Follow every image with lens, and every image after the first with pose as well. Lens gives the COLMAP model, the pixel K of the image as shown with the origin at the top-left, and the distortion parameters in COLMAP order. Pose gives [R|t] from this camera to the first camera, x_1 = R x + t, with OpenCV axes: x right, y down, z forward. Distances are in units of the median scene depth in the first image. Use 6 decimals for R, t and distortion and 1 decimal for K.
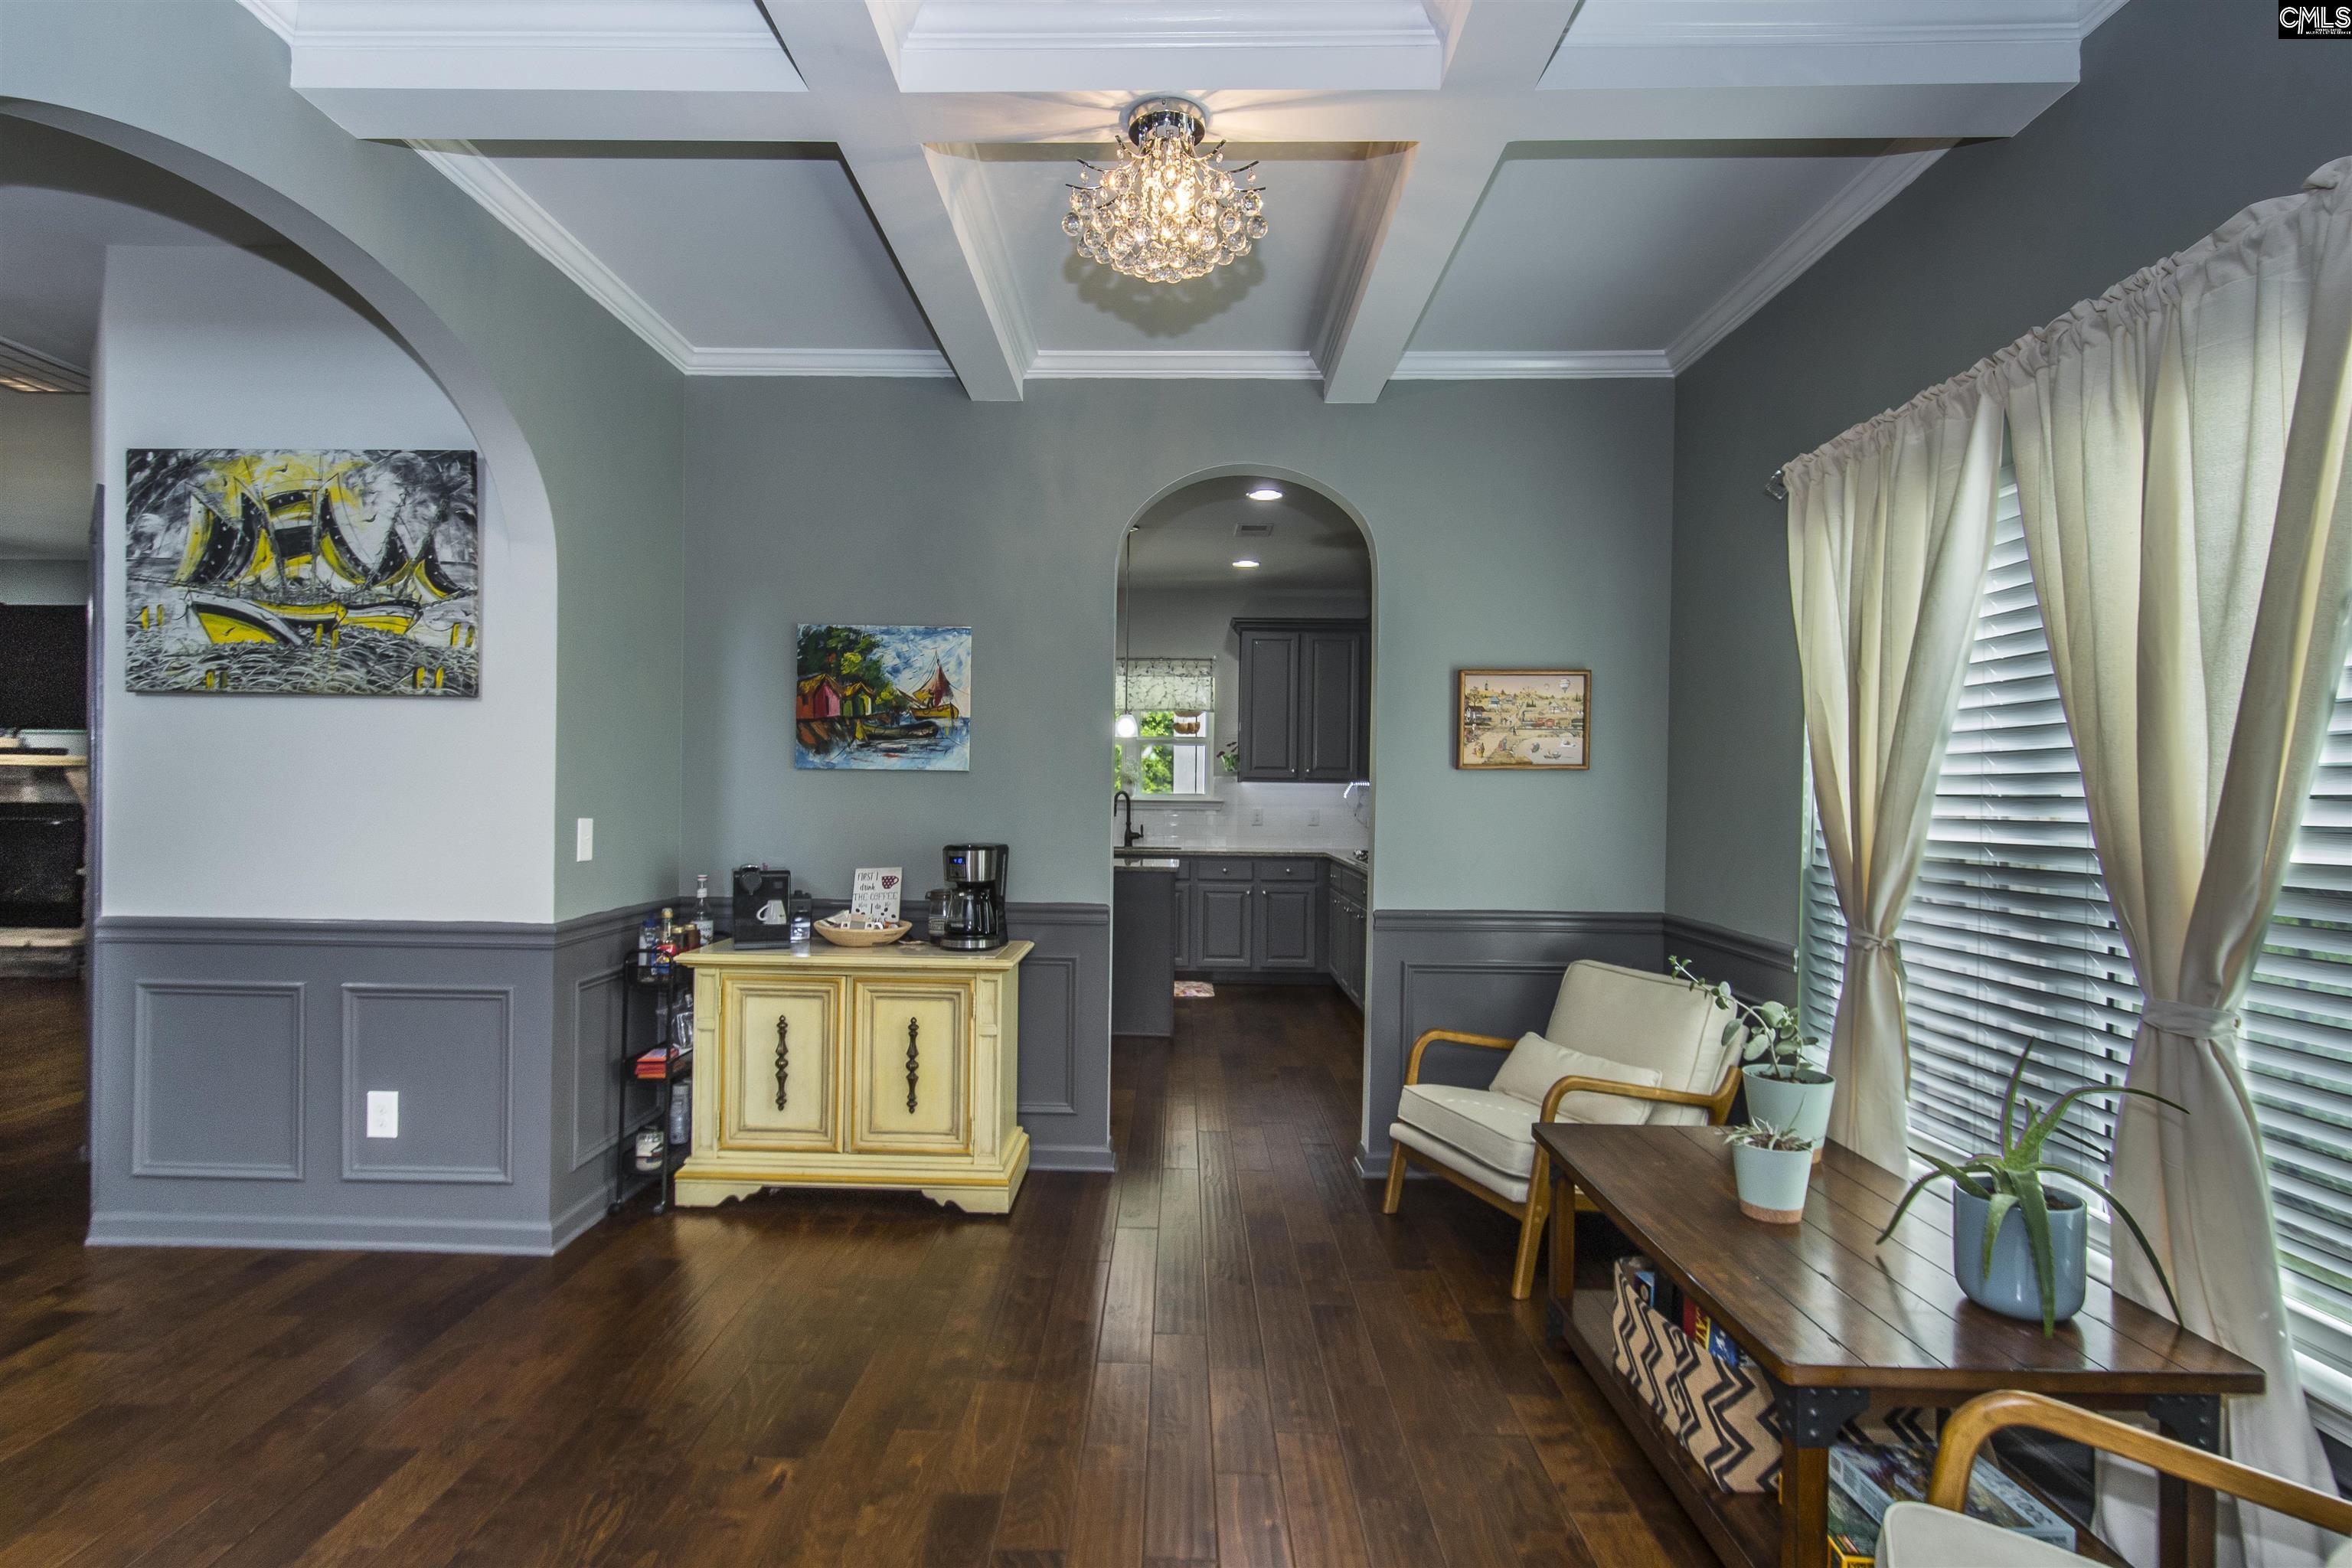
lens RADIAL K [[1150.6, 0, 1147.6], [0, 1150.6, 802.2], [0, 0, 1]] dist [-0.002783, -0.000312]
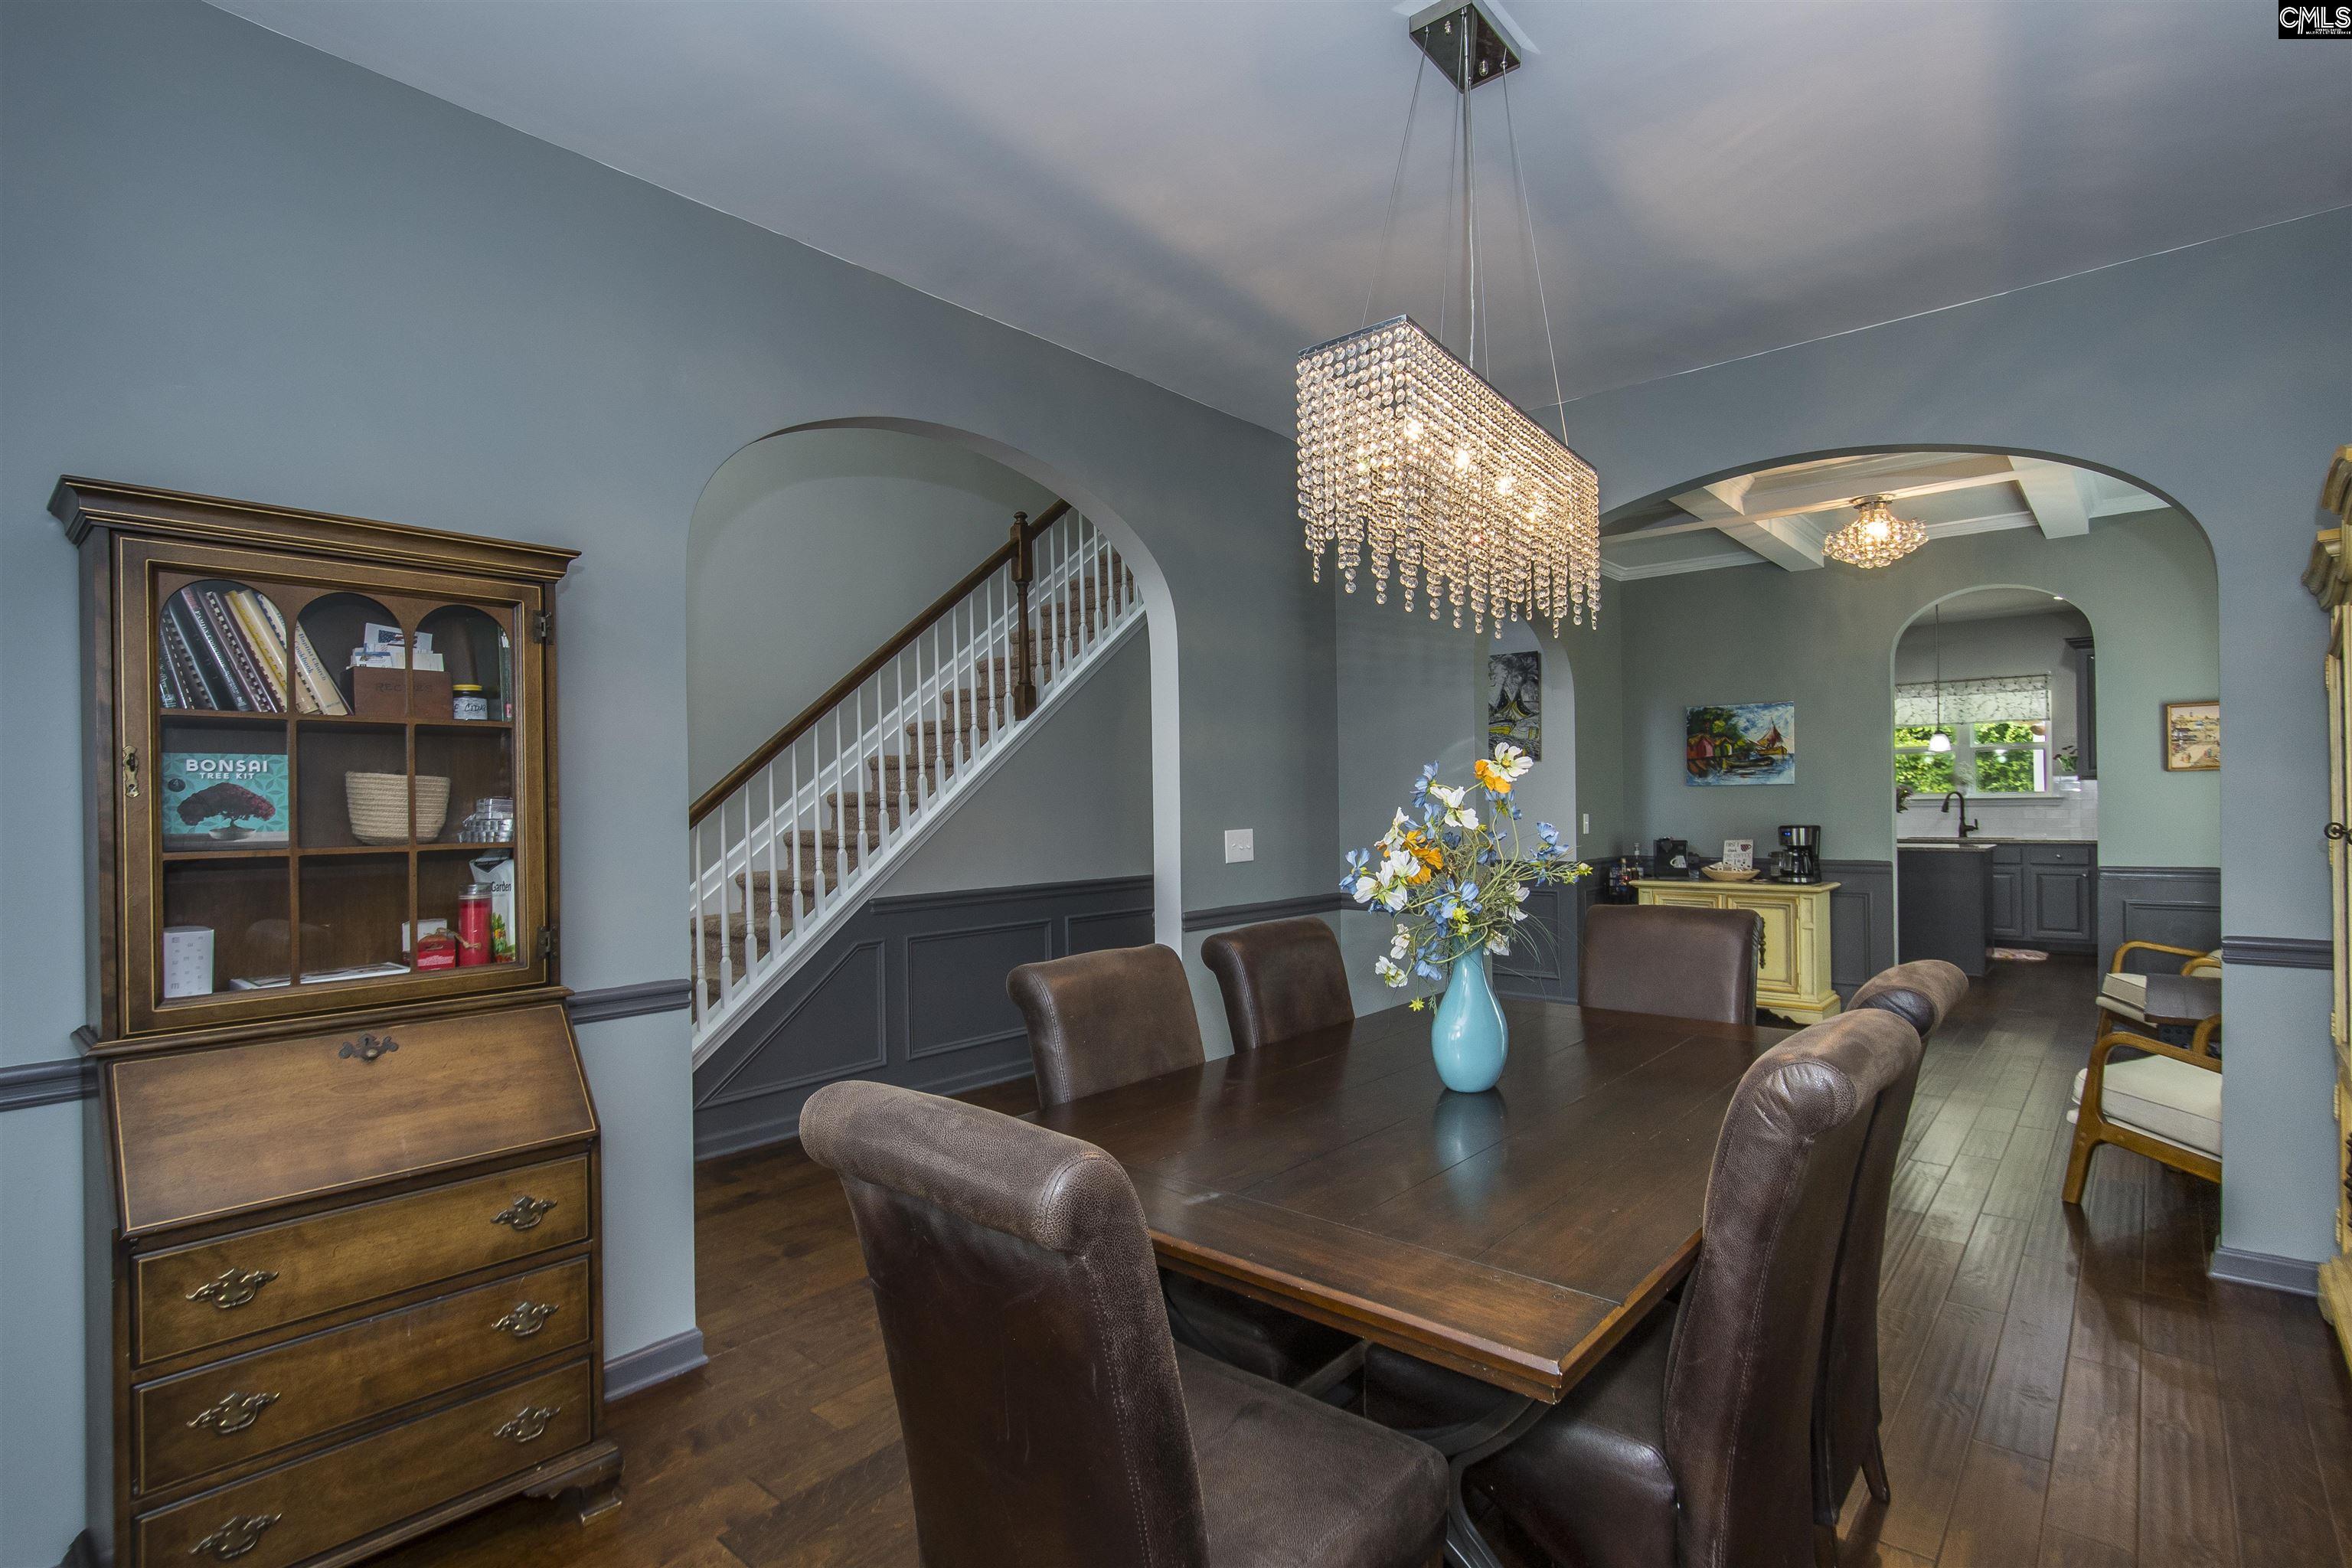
lens RADIAL K [[1127.1, 0, 1149.9], [0, 1127.1, 802.1], [0, 0, 1]] dist [0.000644, -0.001242]
pose [[0.763647, -0.024663, -0.645163, 0.205534], [0.019110, 0.999696, -0.015596, 0.008567], [0.645351, -0.000419, 0.763886, -0.958697]]
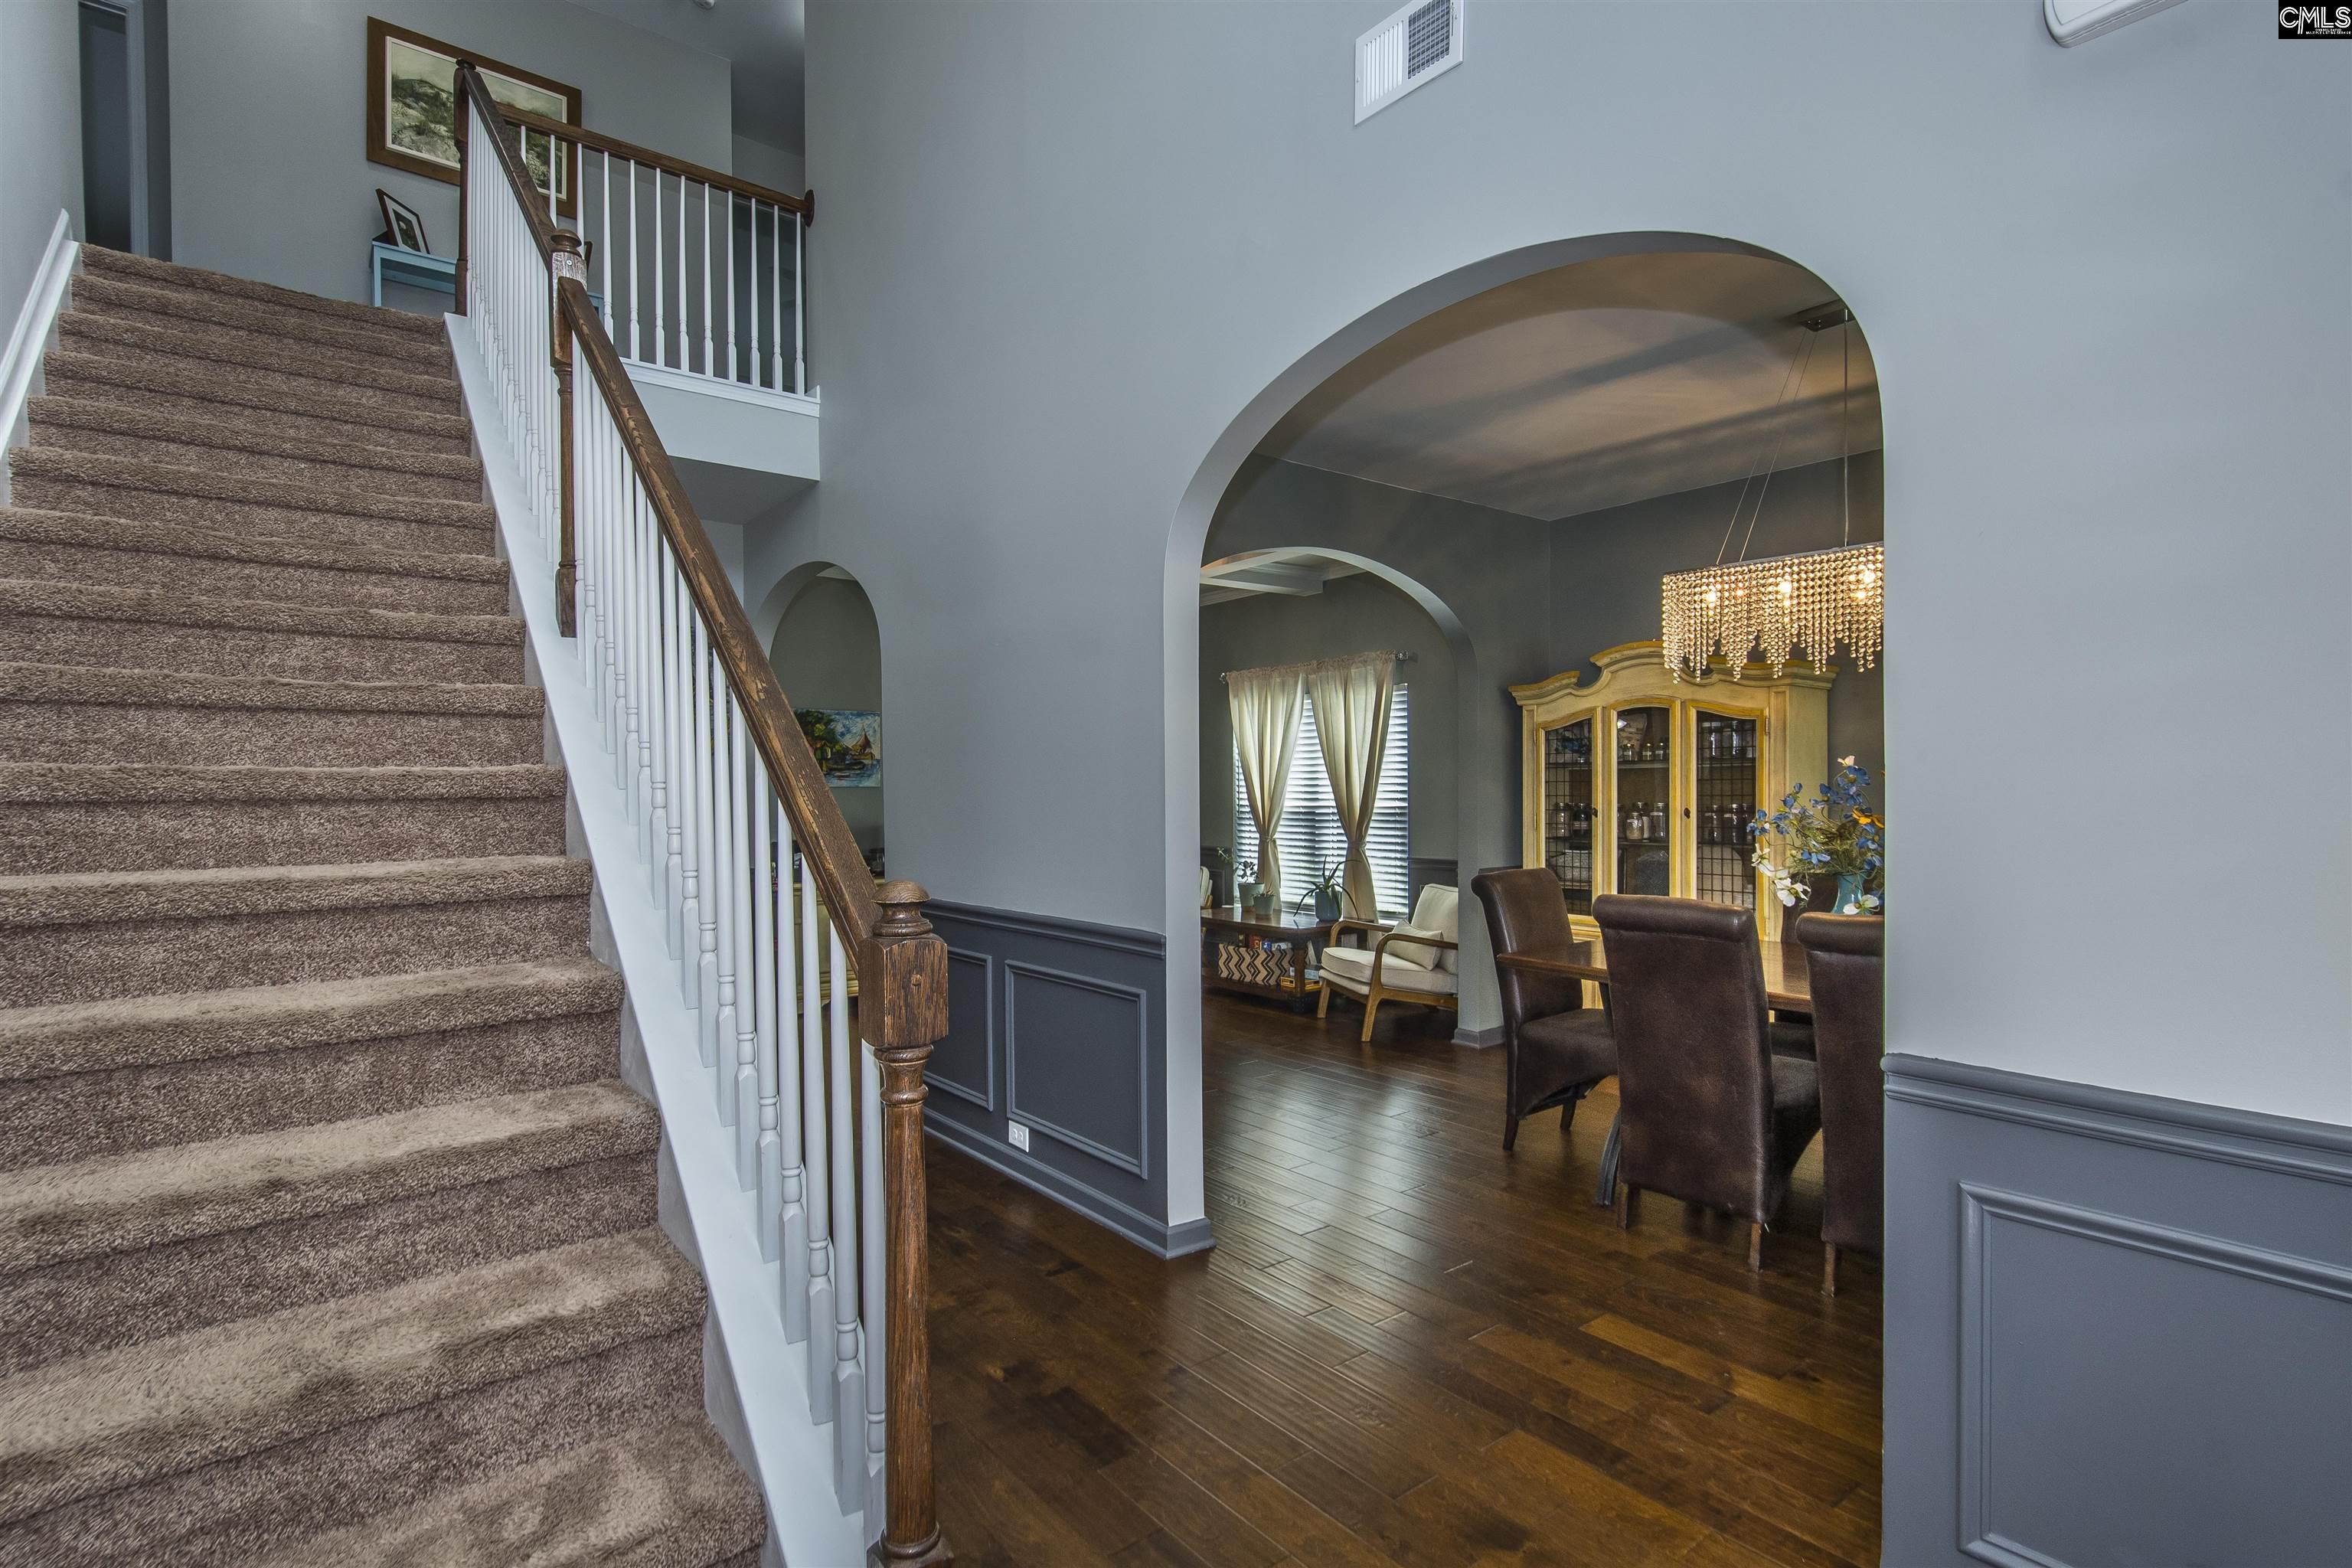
lens RADIAL K [[1127.1, 0, 1149.9], [0, 1127.1, 802.1], [0, 0, 1]] dist [0.000644, -0.001242]
pose [[0.779333, -0.024559, 0.626129, -1.008929], [0.022809, 0.999681, 0.010822, -0.012123], [-0.626195, 0.005848, 0.779645, -0.775522]]
